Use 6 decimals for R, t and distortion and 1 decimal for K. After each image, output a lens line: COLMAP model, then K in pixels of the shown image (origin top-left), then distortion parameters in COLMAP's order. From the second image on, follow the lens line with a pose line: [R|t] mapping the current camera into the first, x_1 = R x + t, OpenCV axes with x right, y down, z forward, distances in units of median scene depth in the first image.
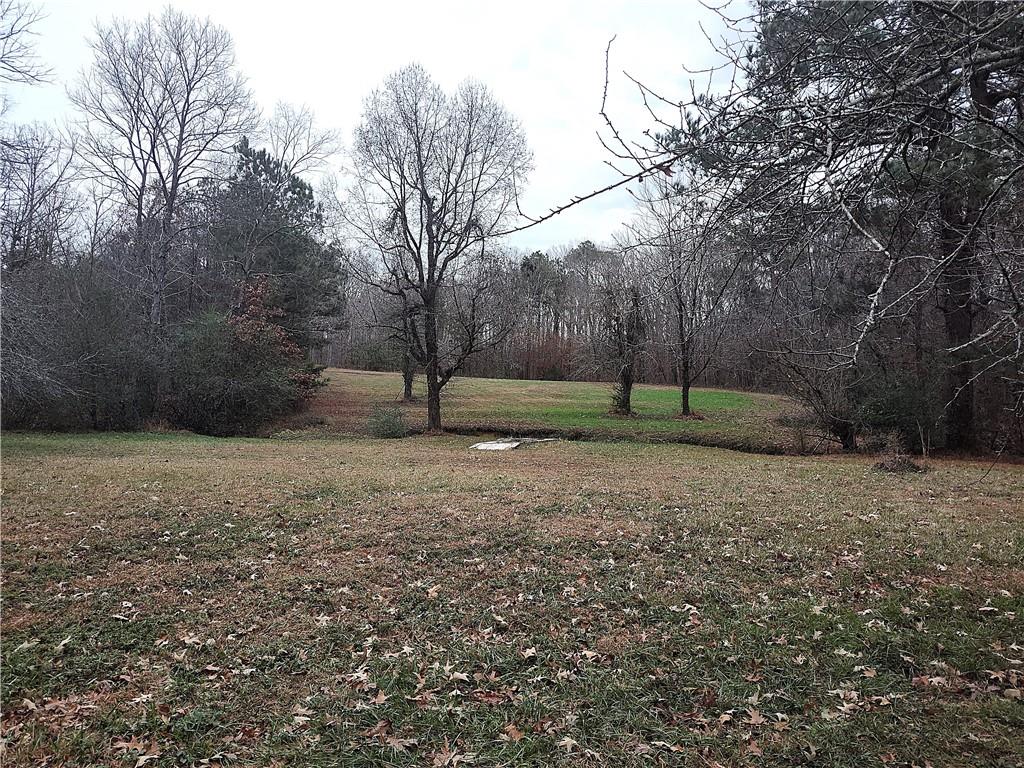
lens RADIAL K [[705.3, 0, 509.2], [0, 705.3, 391.6], [0, 0, 1]] dist [0.009643, -0.002739]
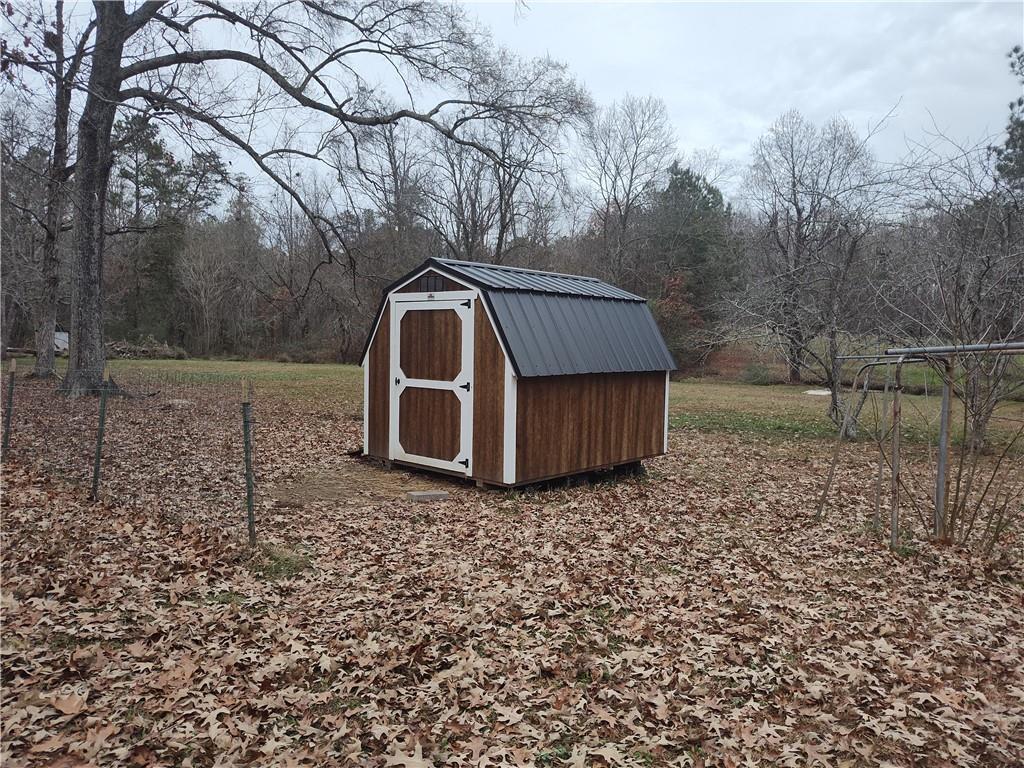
lens RADIAL K [[705.3, 0, 510.4], [0, 705.3, 385.4], [0, 0, 1]] dist [0.009643, -0.002739]
pose [[0.824552, 0.047638, -0.563777, 0.190664], [-0.009241, 0.997450, 0.070768, -0.026937], [0.565710, -0.053142, 0.822890, -0.403288]]
